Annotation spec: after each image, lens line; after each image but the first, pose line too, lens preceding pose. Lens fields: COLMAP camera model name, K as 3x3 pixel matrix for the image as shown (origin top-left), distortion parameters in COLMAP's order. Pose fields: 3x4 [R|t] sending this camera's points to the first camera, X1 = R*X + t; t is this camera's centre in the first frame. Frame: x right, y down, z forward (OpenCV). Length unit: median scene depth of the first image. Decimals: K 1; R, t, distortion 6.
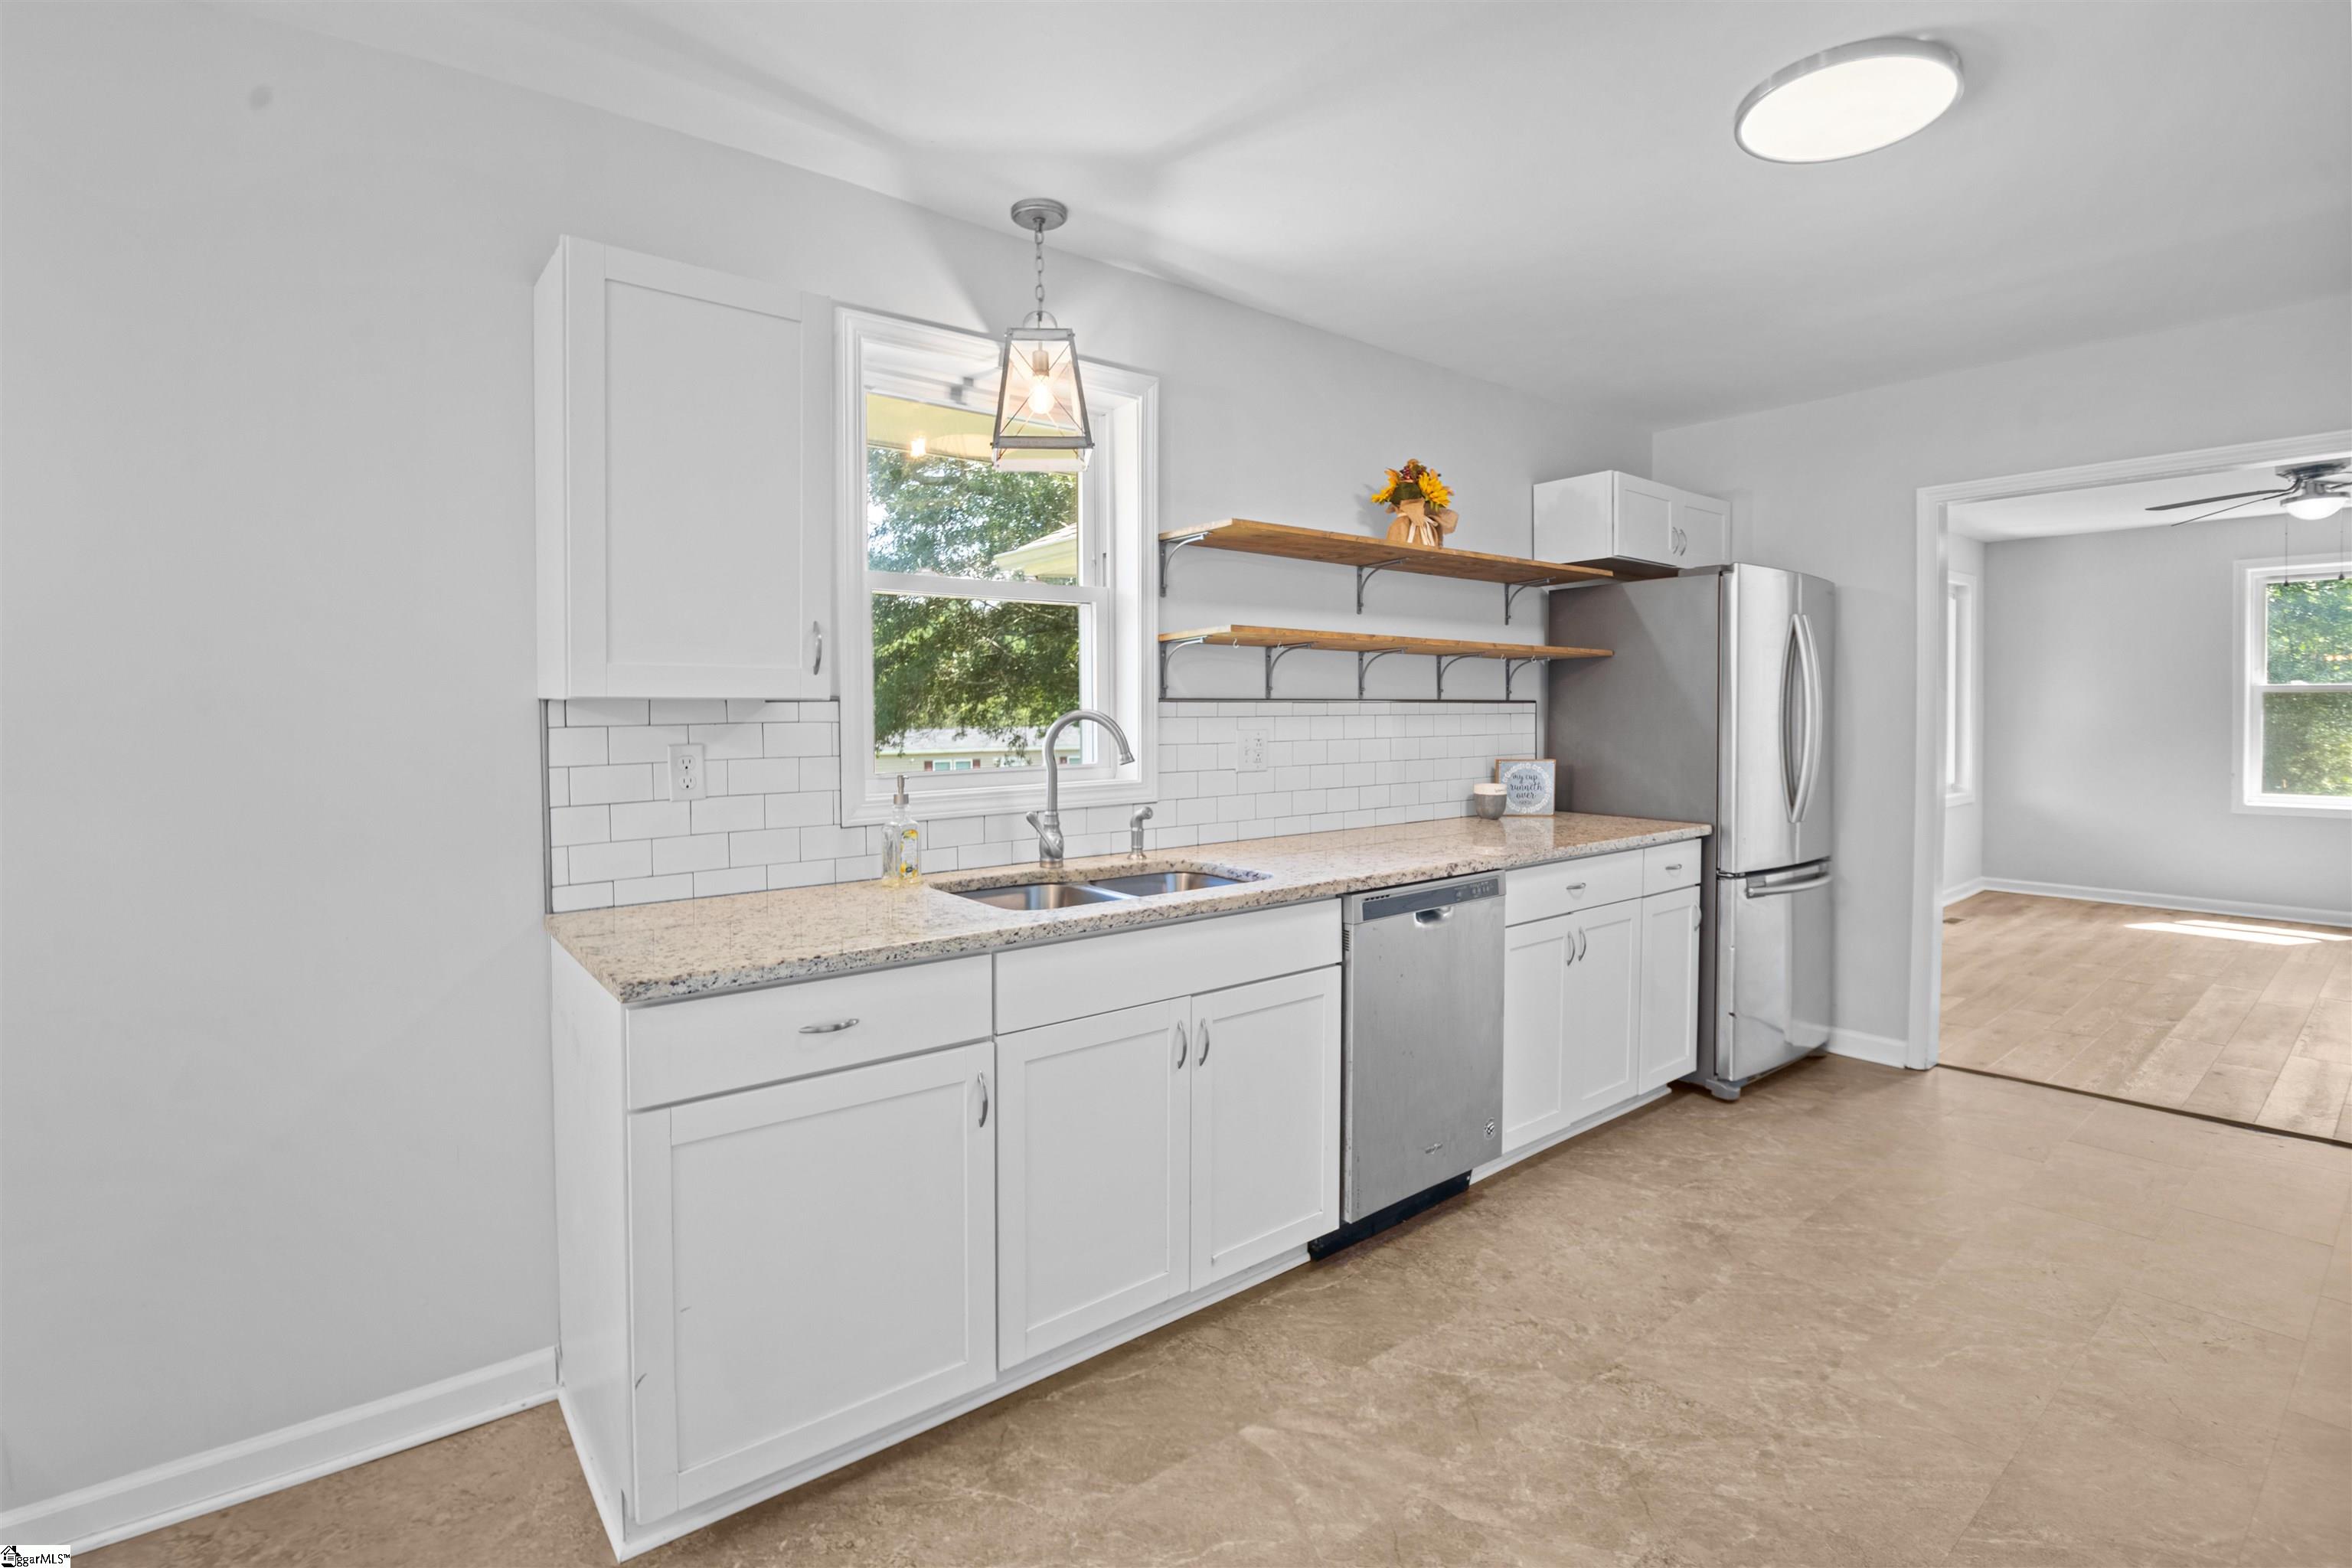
lens RADIAL K [[1084.8, 0, 1143.8], [0, 1084.8, 734.5], [0, 0, 1]] dist [-0.011365, -0.010476]
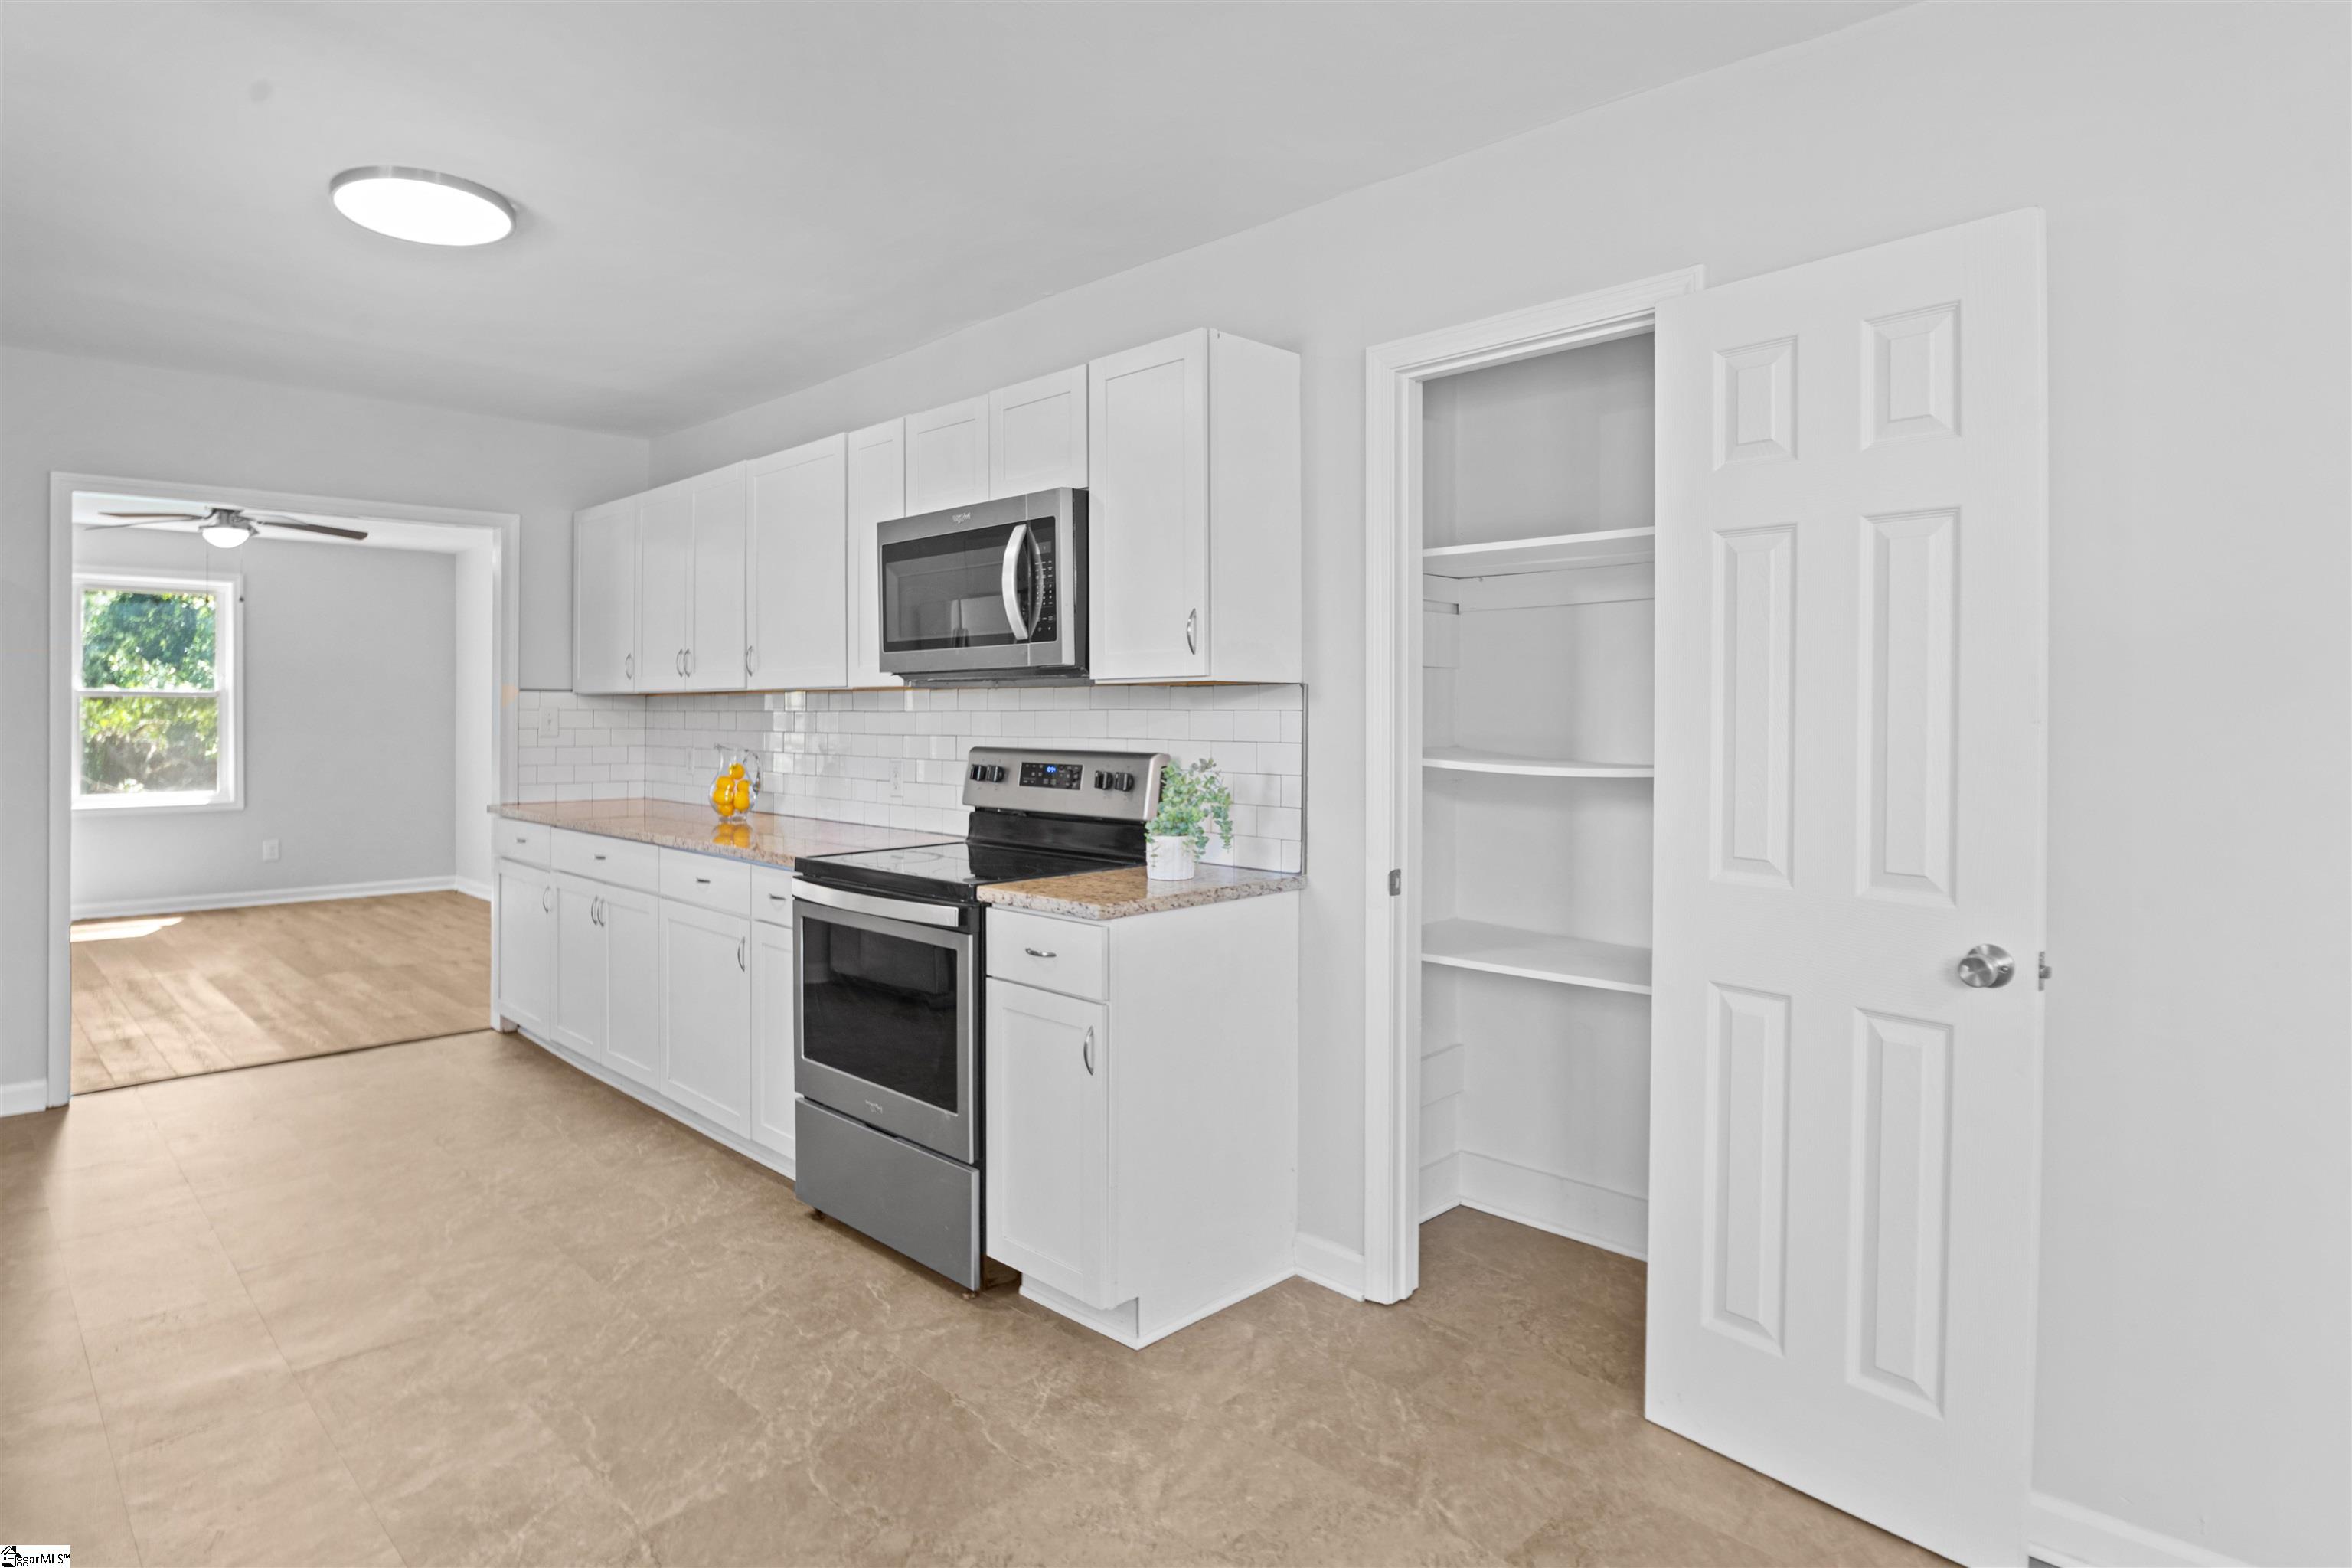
lens RADIAL K [[1286.7, 0, 1143.6], [0, 1286.7, 719.8], [0, 0, 1]] dist [-0.025622, -0.000612]
pose [[-0.105573, 0.000351, 0.994412, -0.543569], [0.020305, 0.999792, 0.001803, 0.000691], [-0.994204, 0.020382, -0.105558, 0.232249]]
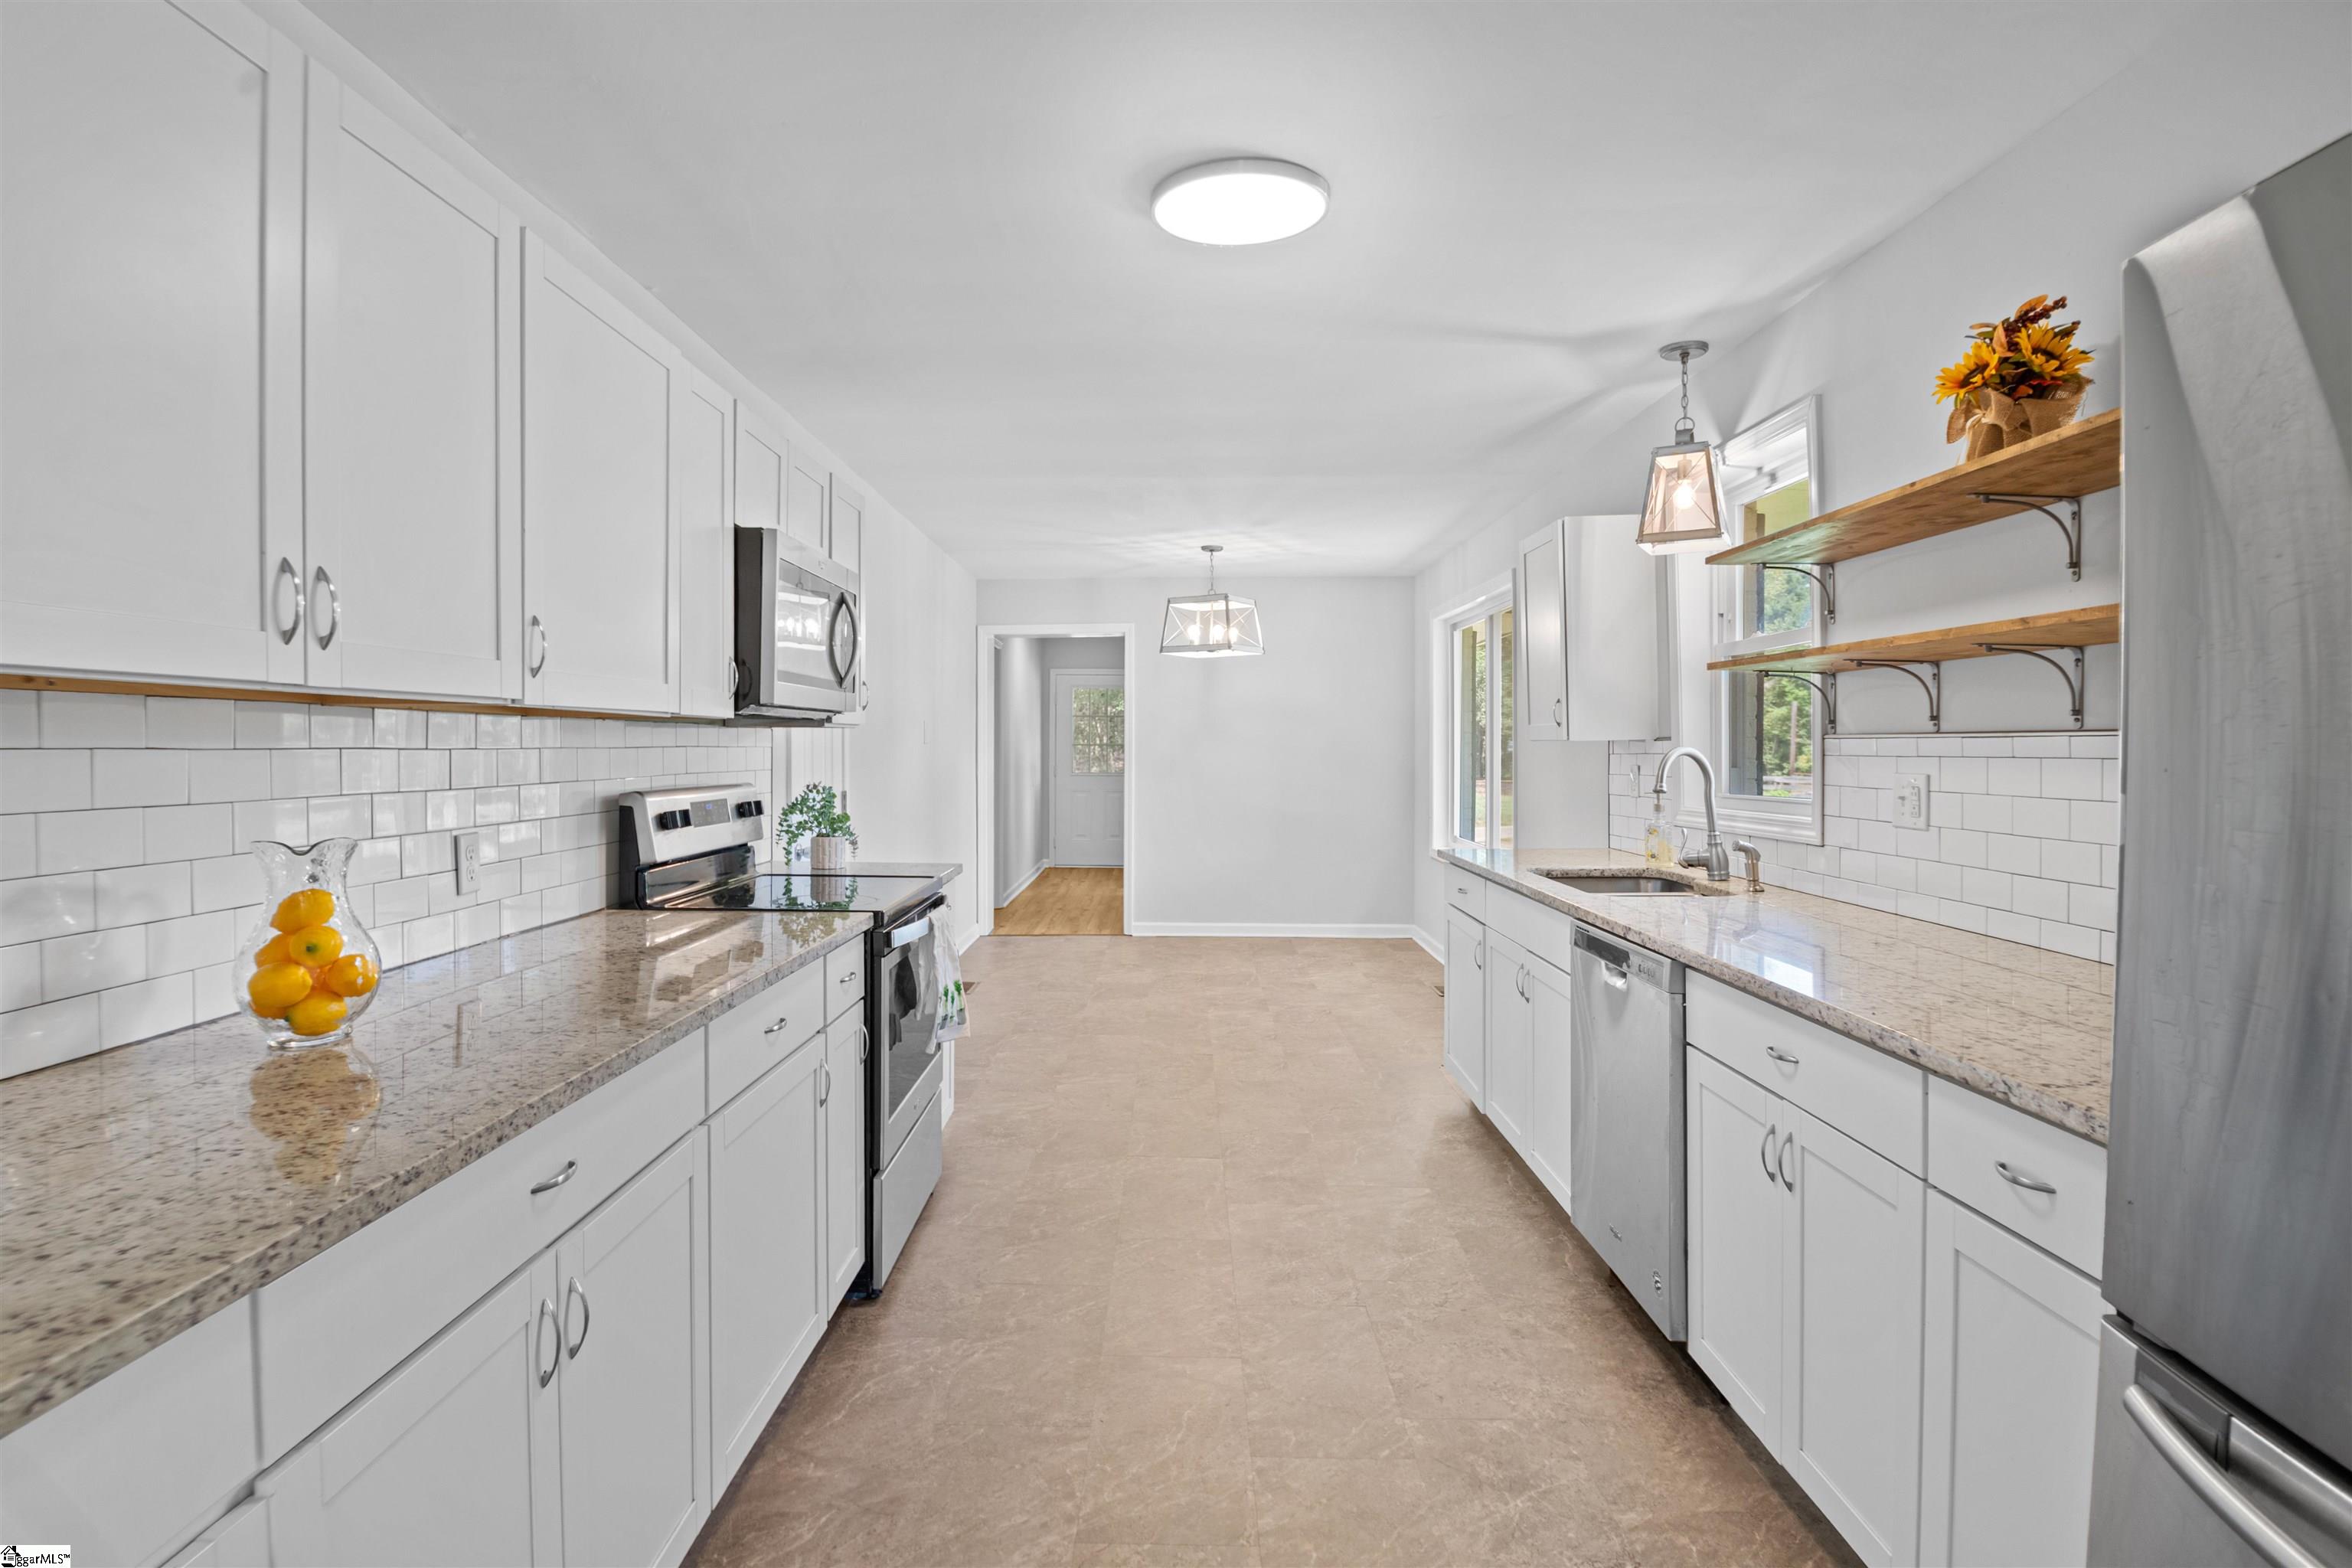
lens RADIAL K [[1202.6, 0, 1134.7], [0, 1202.6, 746.3], [0, 0, 1]] dist [-0.002673, 0.000291]
pose [[-0.644302, 0.004897, -0.764756, 1.093982], [-0.013096, 0.999762, 0.017435, -0.031078], [0.764659, 0.021248, -0.644084, 1.124649]]
